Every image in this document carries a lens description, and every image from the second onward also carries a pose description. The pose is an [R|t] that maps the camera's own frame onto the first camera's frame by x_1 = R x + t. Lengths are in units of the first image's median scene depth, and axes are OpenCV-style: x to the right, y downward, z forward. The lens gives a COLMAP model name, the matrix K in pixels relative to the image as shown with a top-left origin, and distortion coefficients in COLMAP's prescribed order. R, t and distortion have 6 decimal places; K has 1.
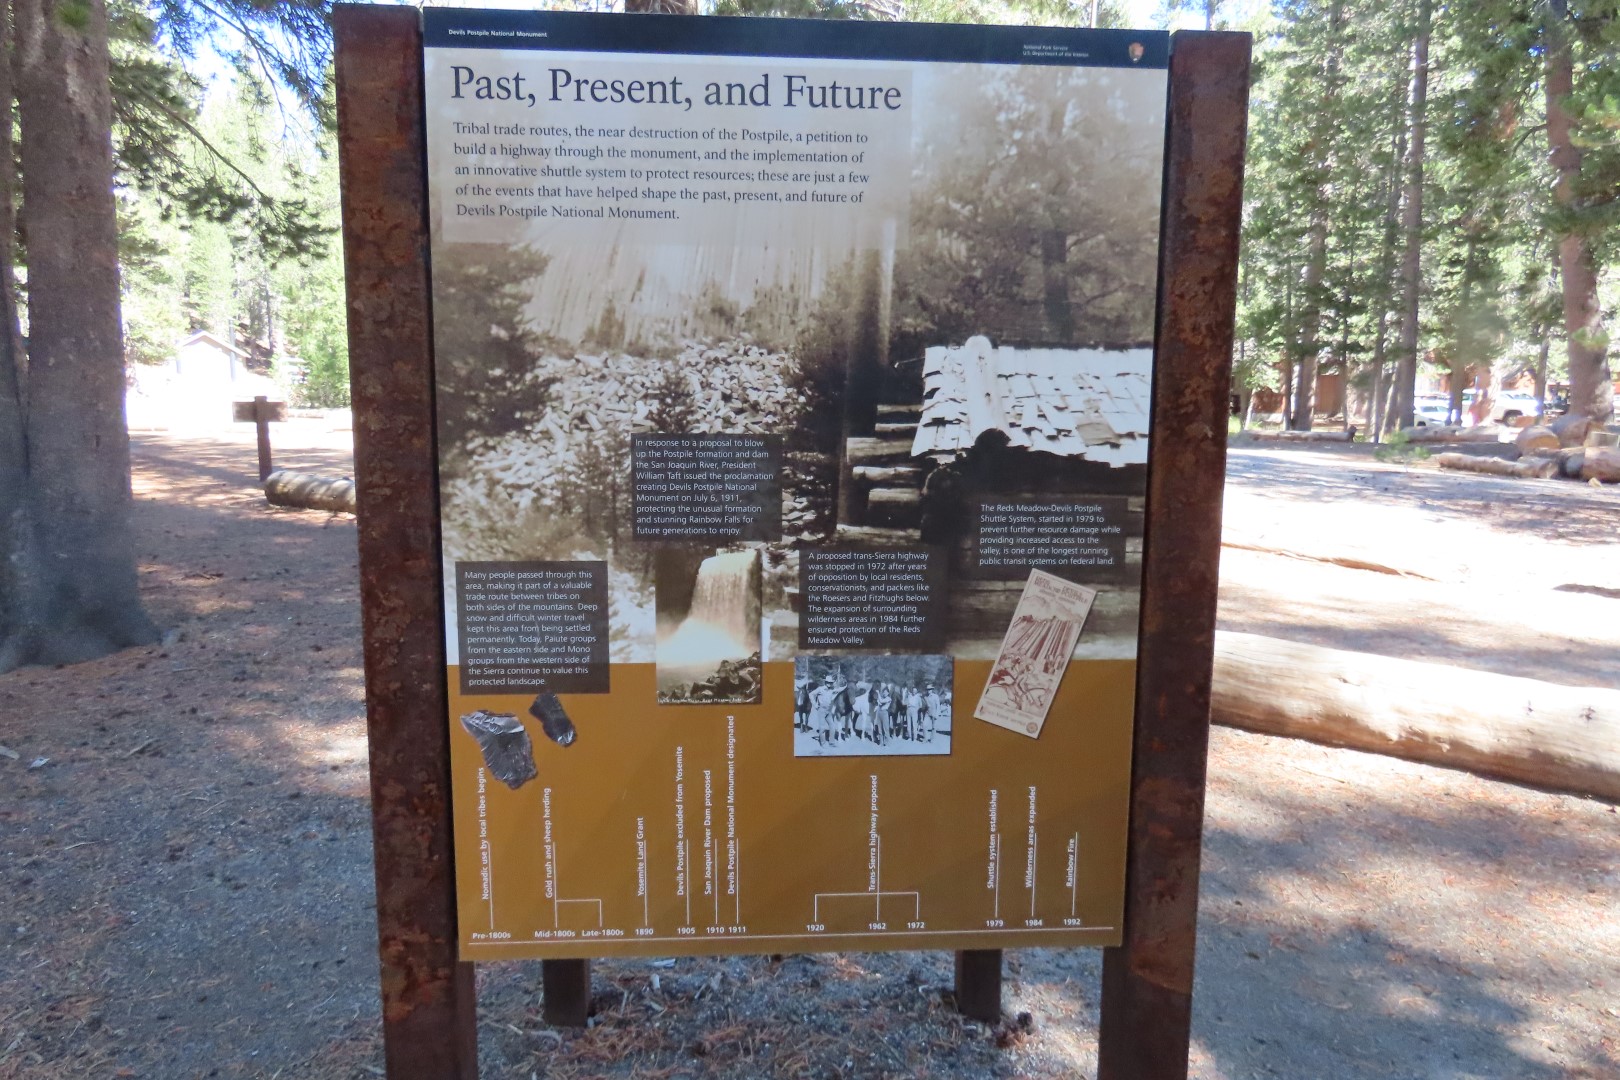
lens RADIAL K [[1027.8, 0, 810.0], [0, 1027.8, 540.0], [0, 0, 1]] dist [-0.004844, 0.001576]
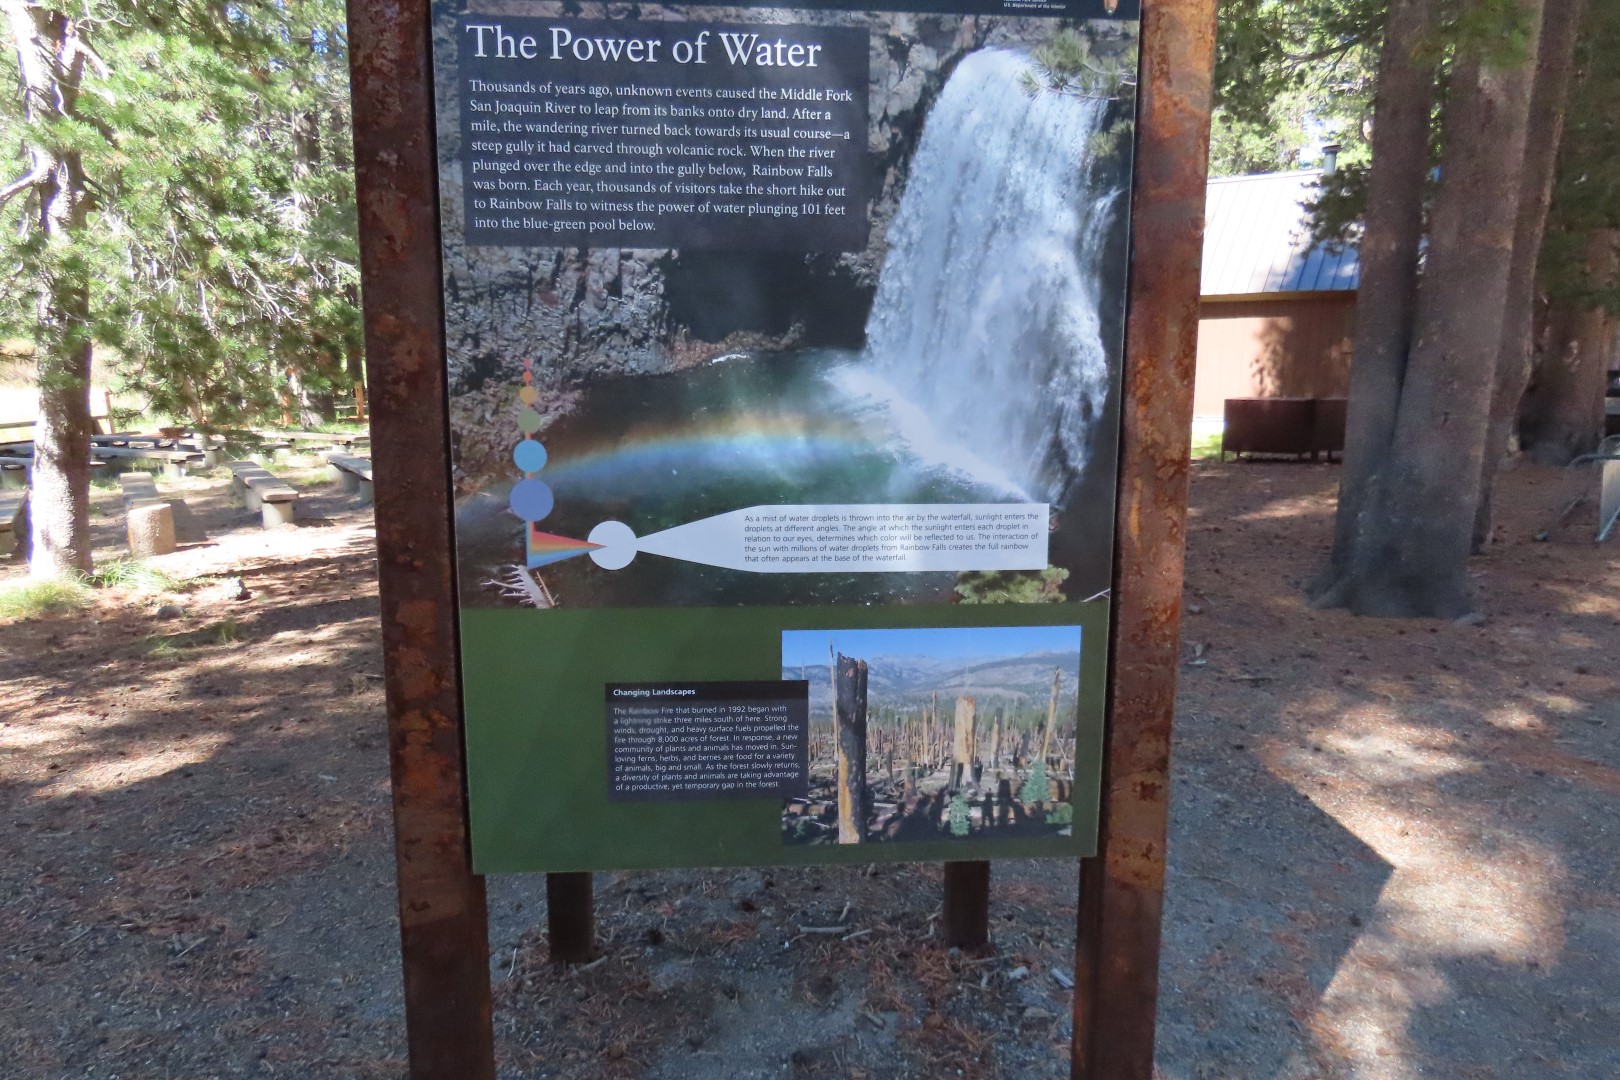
lens RADIAL K [[1027.8, 0, 810.0], [0, 1027.8, 540.0], [0, 0, 1]] dist [-0.004844, 0.001576]
pose [[0.001582, 0.149771, -0.988719, 0.376066], [-0.138481, 0.979227, 0.148112, -0.041521], [0.990364, 0.136685, 0.022290, 0.365211]]
